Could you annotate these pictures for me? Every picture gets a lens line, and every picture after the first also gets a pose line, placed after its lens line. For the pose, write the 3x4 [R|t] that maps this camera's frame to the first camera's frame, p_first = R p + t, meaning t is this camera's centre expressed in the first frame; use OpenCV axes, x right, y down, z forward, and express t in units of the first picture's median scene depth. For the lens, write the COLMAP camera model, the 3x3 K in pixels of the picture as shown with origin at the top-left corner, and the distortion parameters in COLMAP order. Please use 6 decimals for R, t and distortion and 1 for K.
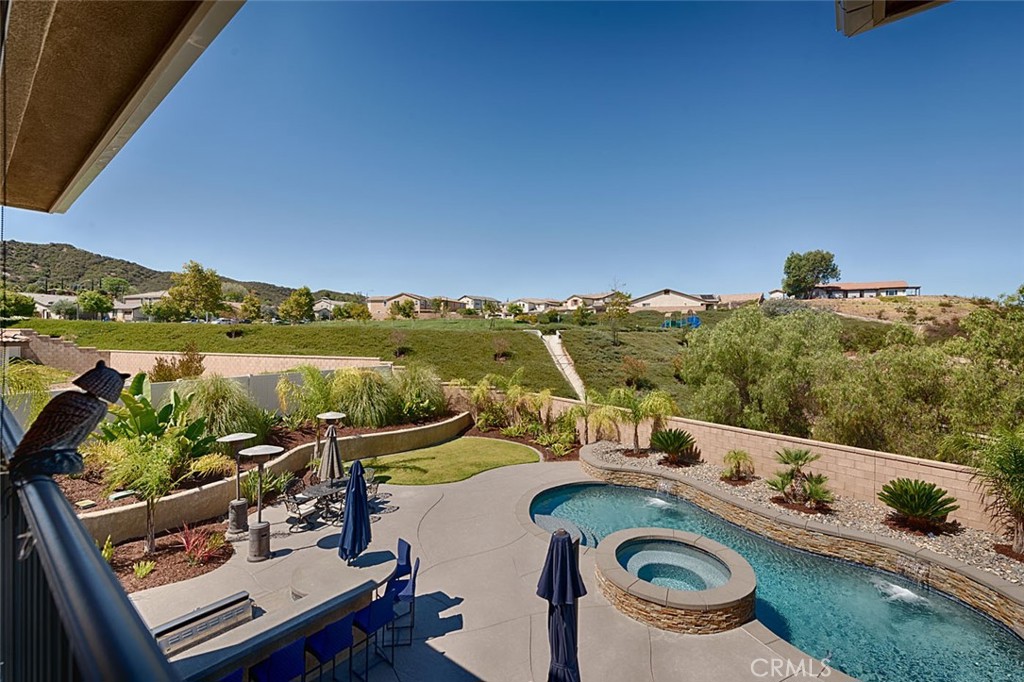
lens RADIAL K [[446.5, 0, 515.0], [0, 446.5, 339.9], [0, 0, 1]] dist [0.002609, -0.000299]
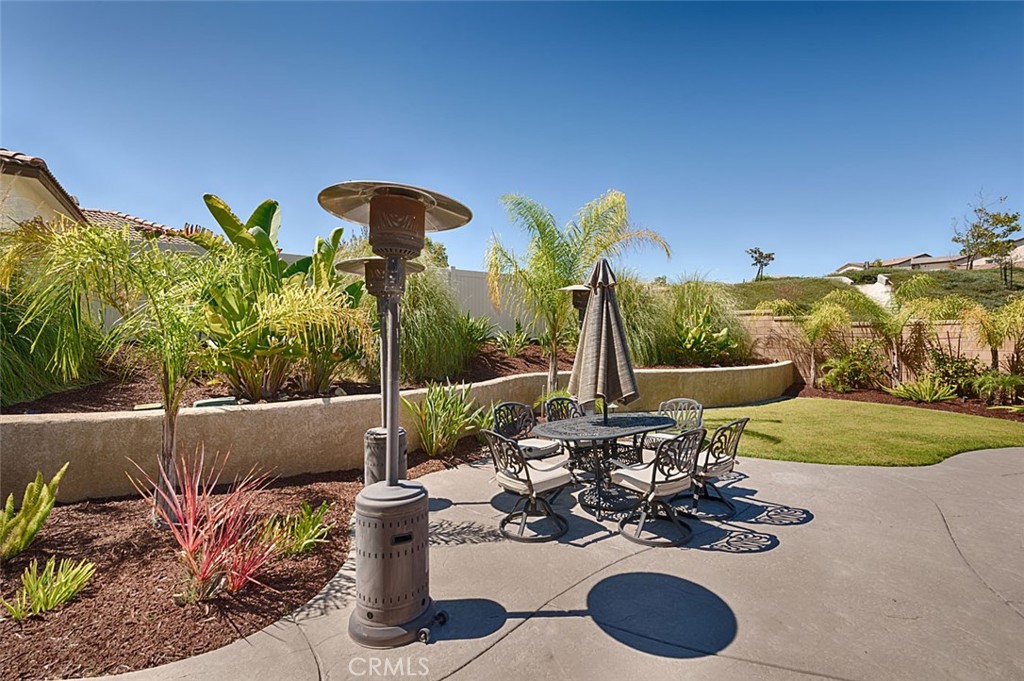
lens RADIAL K [[446.5, 0, 515.0], [0, 446.5, 339.0], [0, 0, 1]] dist [0.002609, -0.000299]
pose [[0.897024, -0.012702, -0.441800, -0.323886], [0.006515, 0.999858, -0.015519, 0.271265], [0.441935, 0.011042, 0.896979, 0.659819]]
